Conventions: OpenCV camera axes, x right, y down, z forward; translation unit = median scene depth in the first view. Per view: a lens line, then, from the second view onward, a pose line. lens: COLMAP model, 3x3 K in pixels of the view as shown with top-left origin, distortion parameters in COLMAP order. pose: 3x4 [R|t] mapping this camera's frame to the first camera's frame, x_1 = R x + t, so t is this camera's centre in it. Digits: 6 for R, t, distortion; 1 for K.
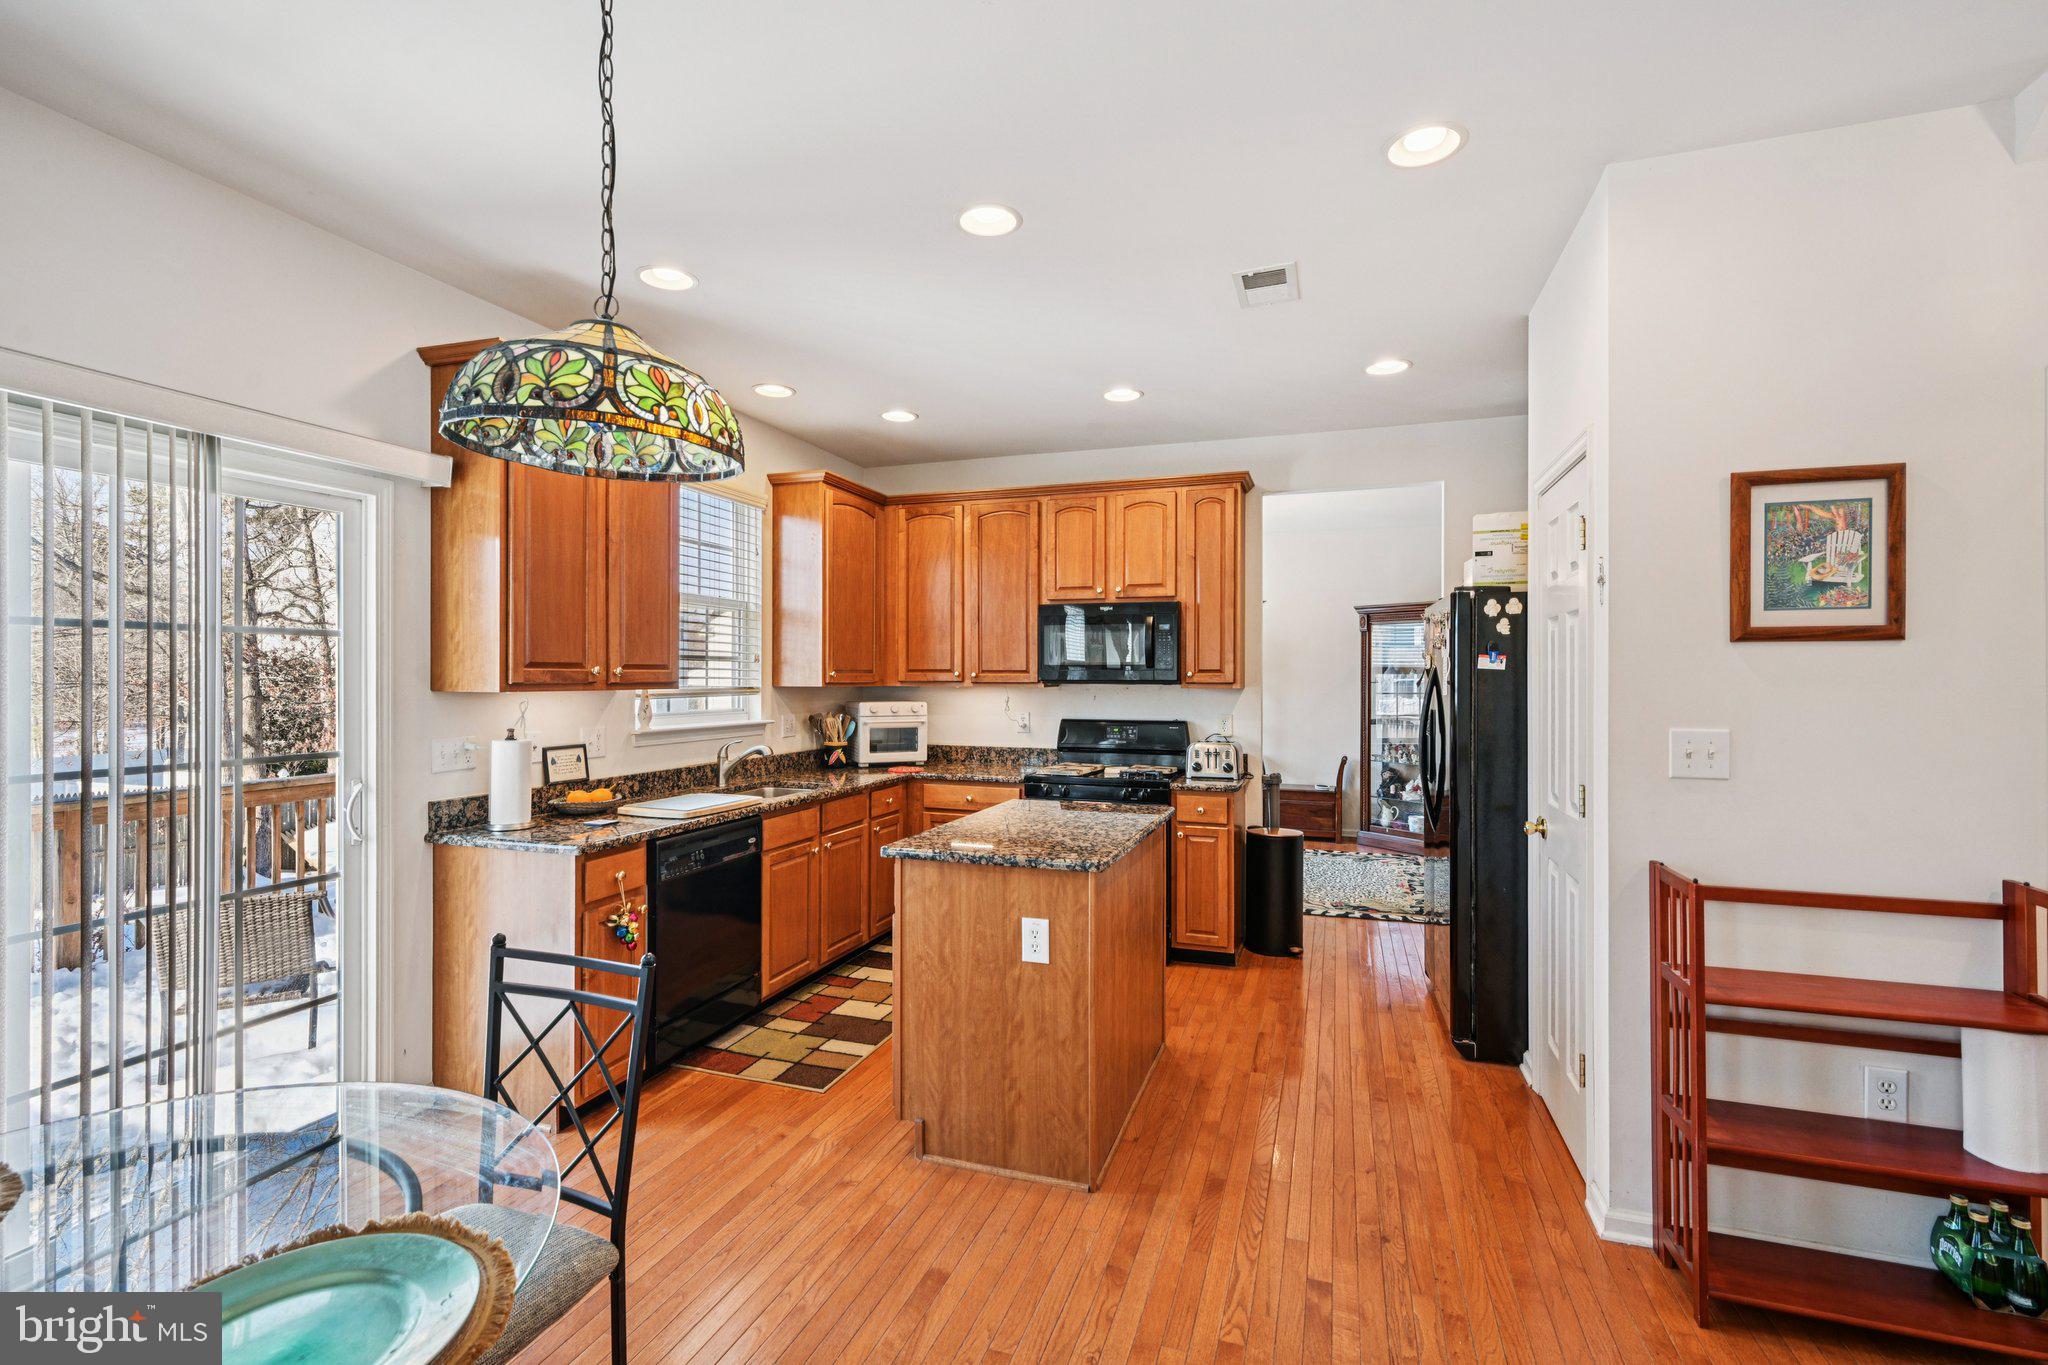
lens RADIAL K [[904.8, 0, 1028.0], [0, 904.8, 679.4], [0, 0, 1]] dist [0.000021, 0.000329]
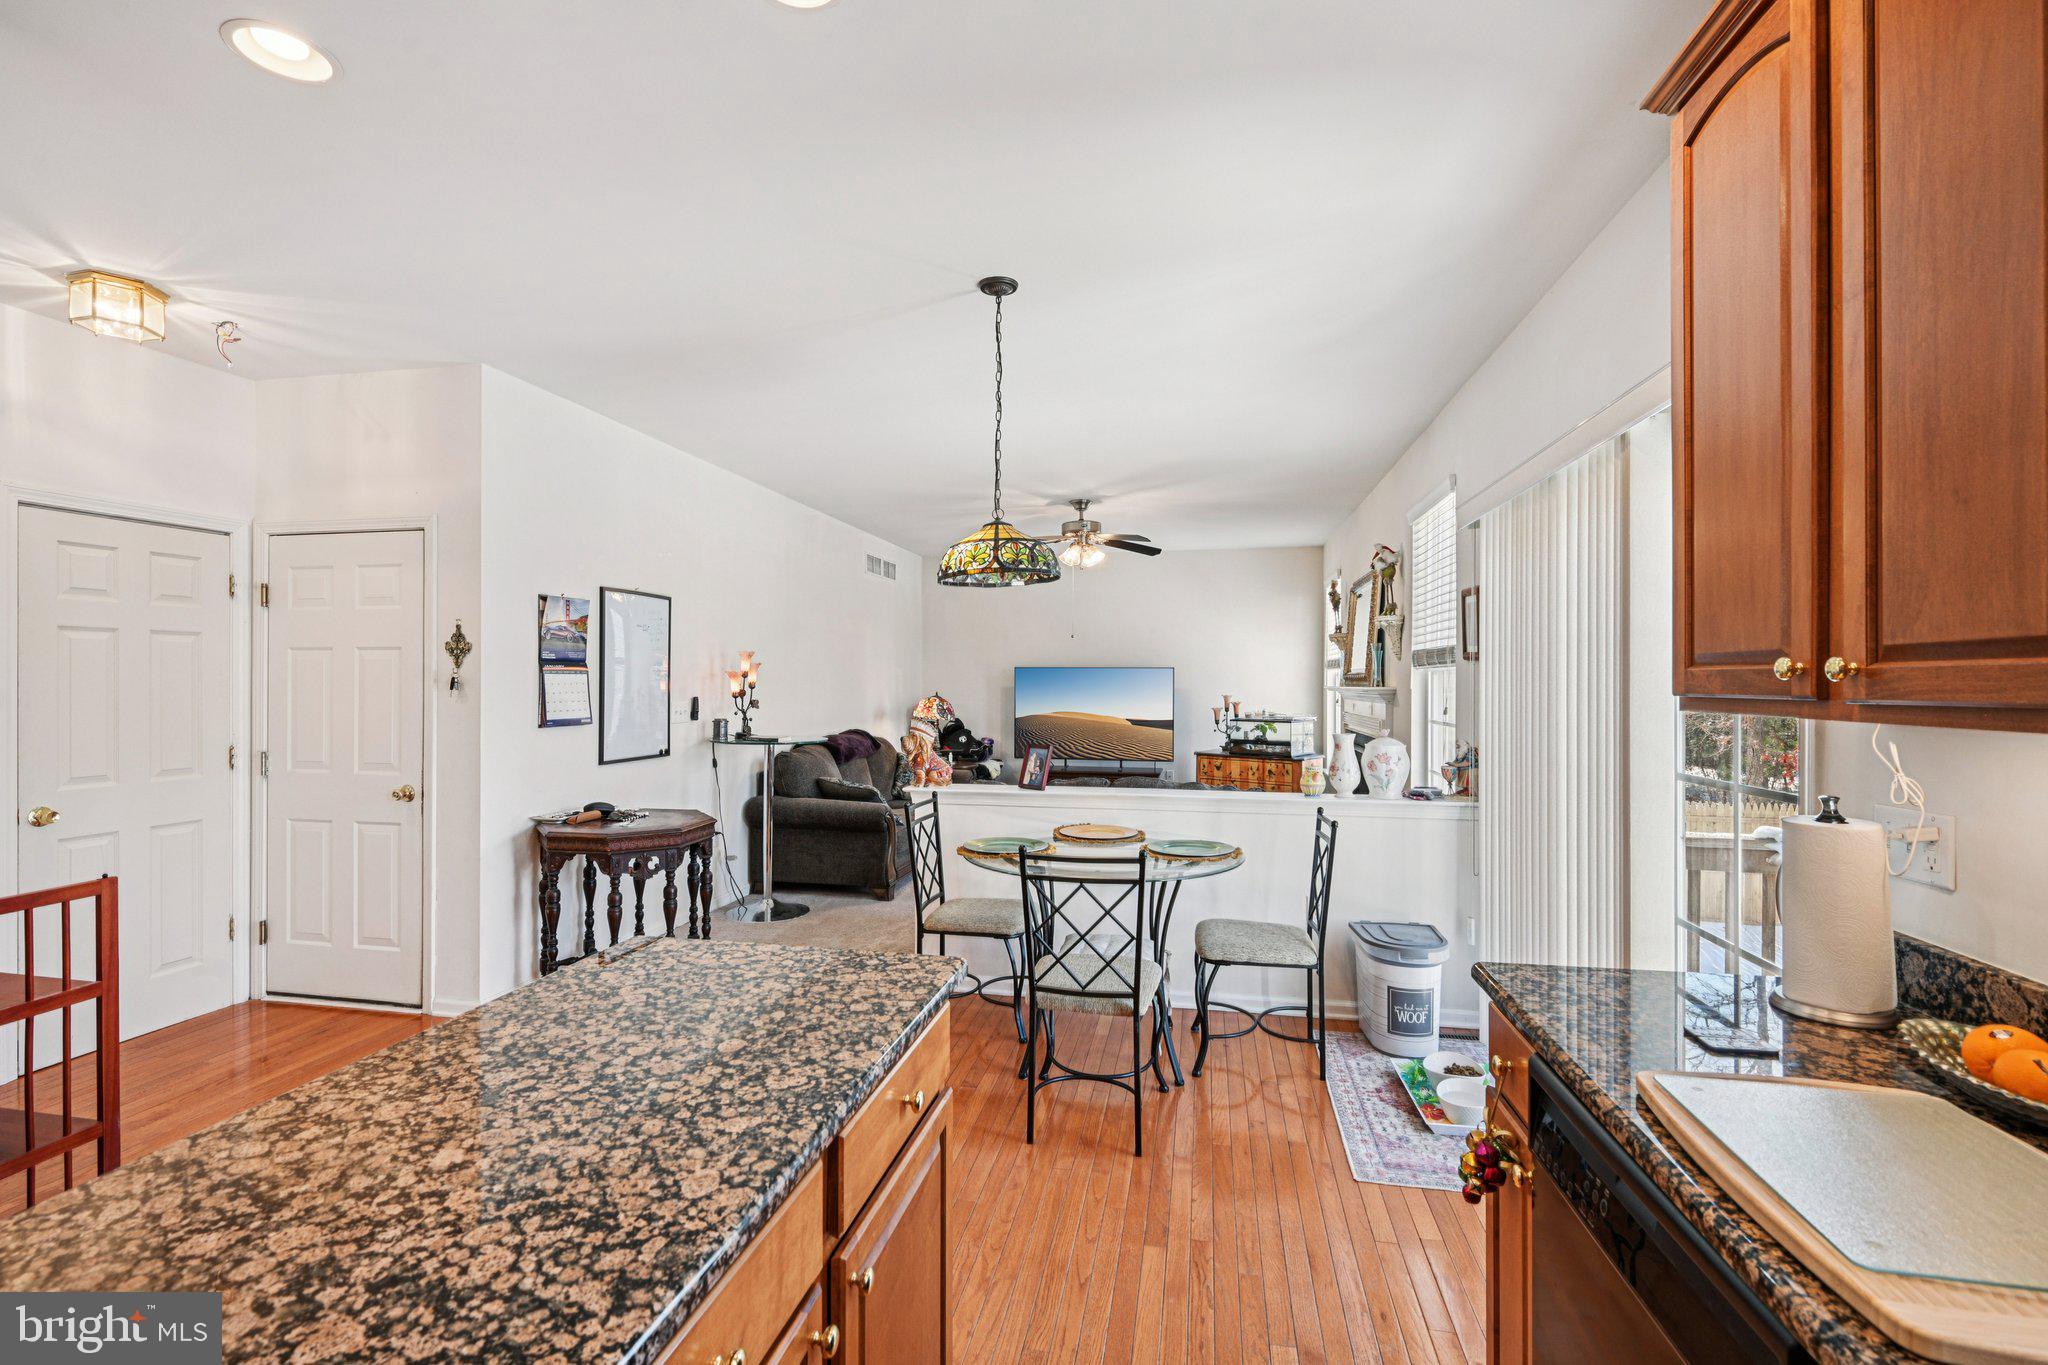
lens RADIAL K [[906.7, 0, 1026.7], [0, 906.7, 683.9], [0, 0, 1]] dist [-0.001331, -0.000257]
pose [[-0.991026, -0.003584, -0.133618, -0.067429], [-0.004517, 0.999967, 0.006681, -0.002666], [0.133590, 0.007225, -0.991010, 0.907794]]
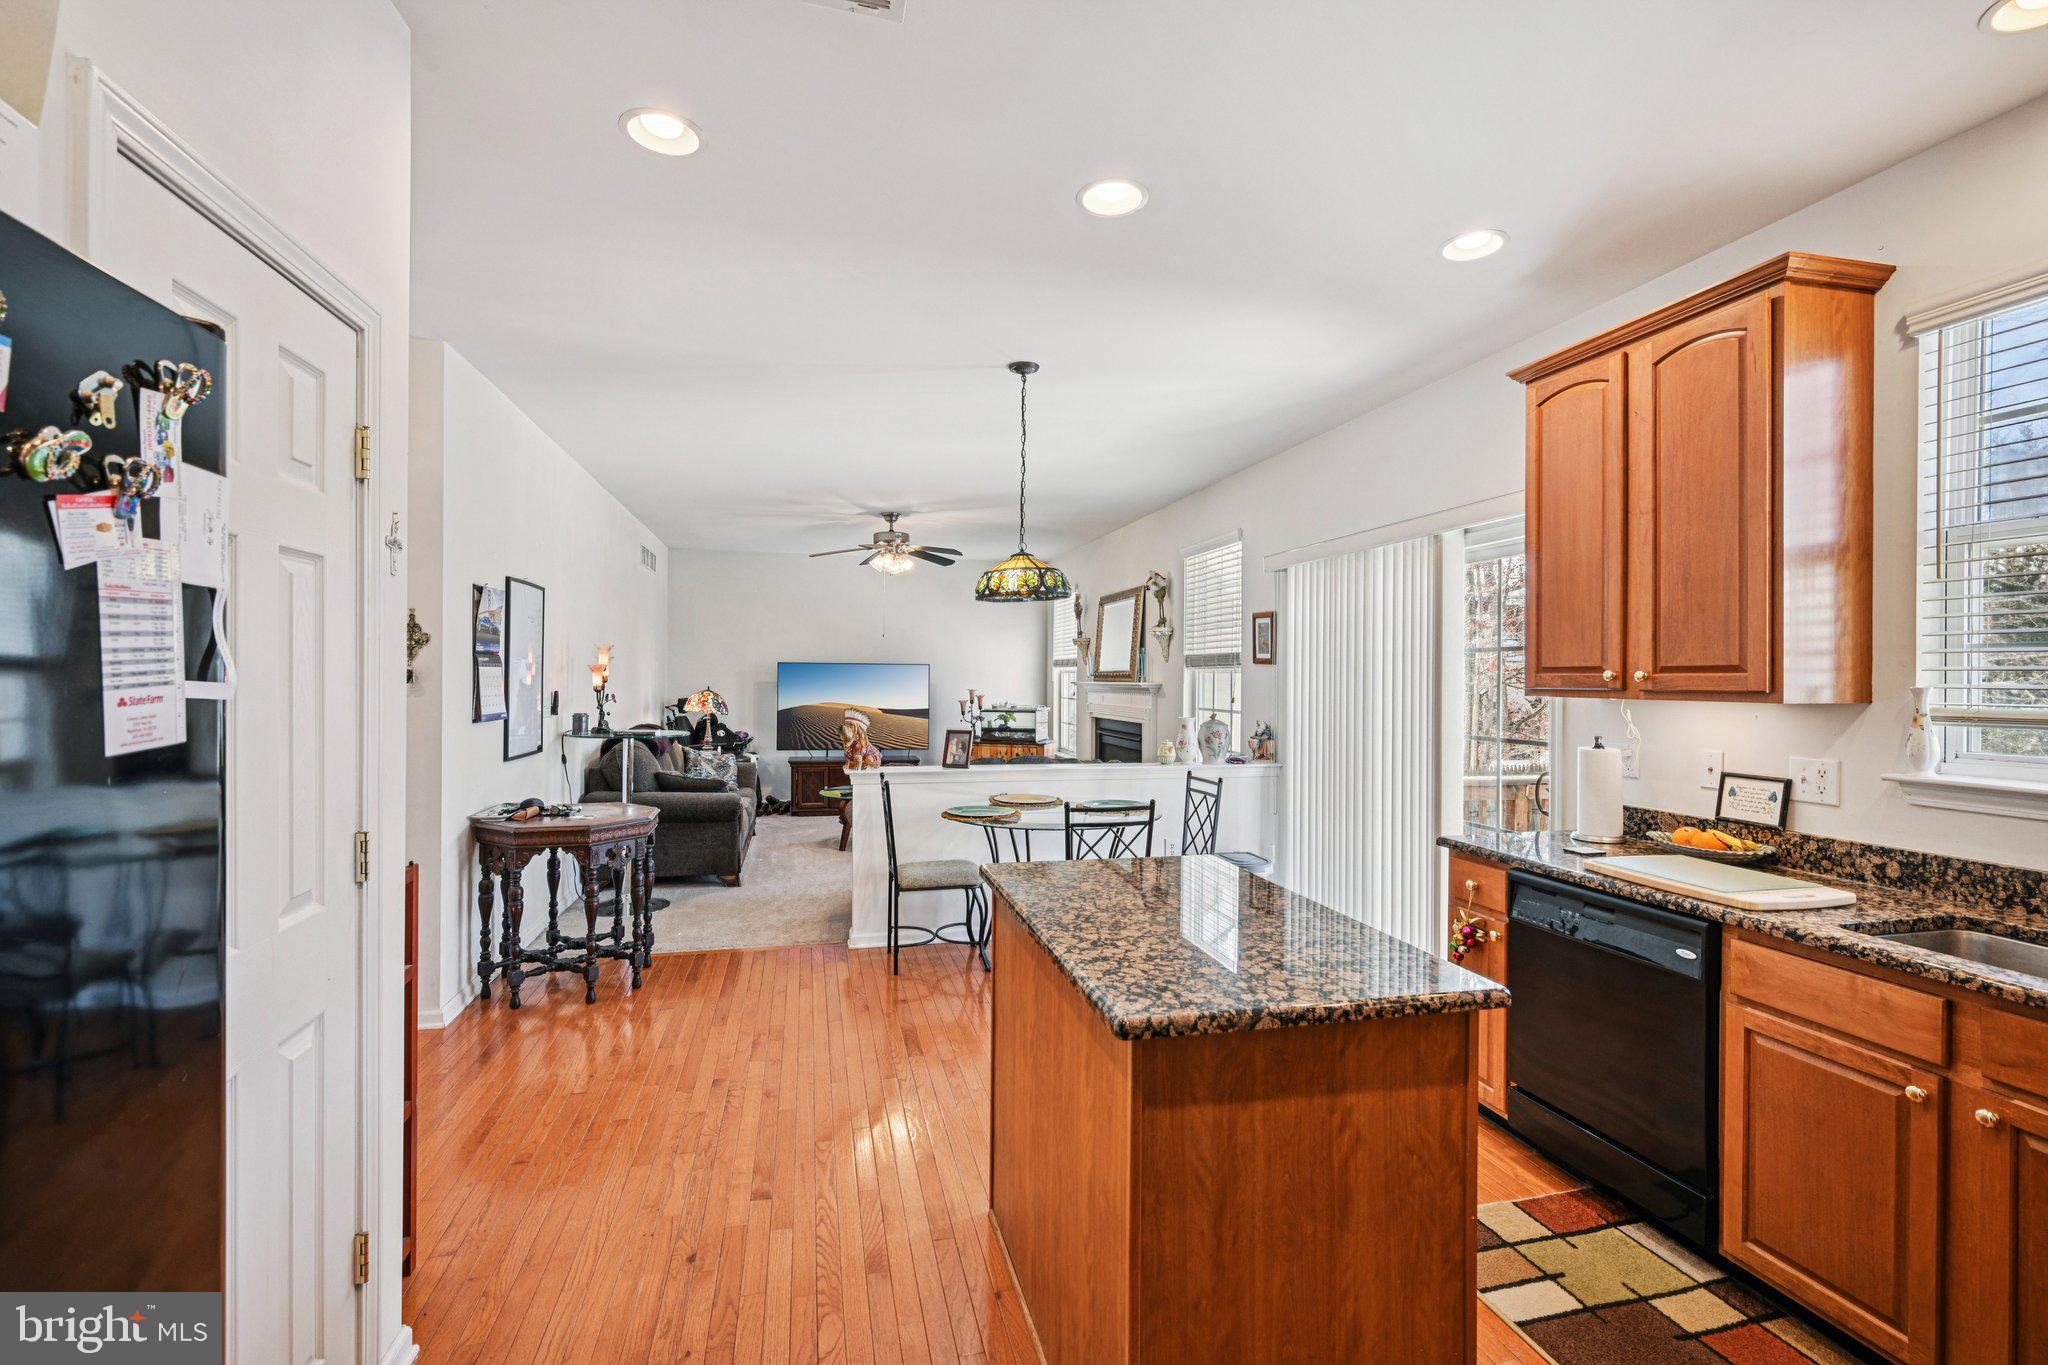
lens RADIAL K [[904.8, 0, 1028.0], [0, 904.8, 679.4], [0, 0, 1]] dist [0.000021, 0.000329]
pose [[-0.842433, -0.007256, -0.538752, 0.294950], [-0.011258, 0.999928, 0.004136, -0.002004], [0.538684, 0.009549, -0.842454, 0.959565]]
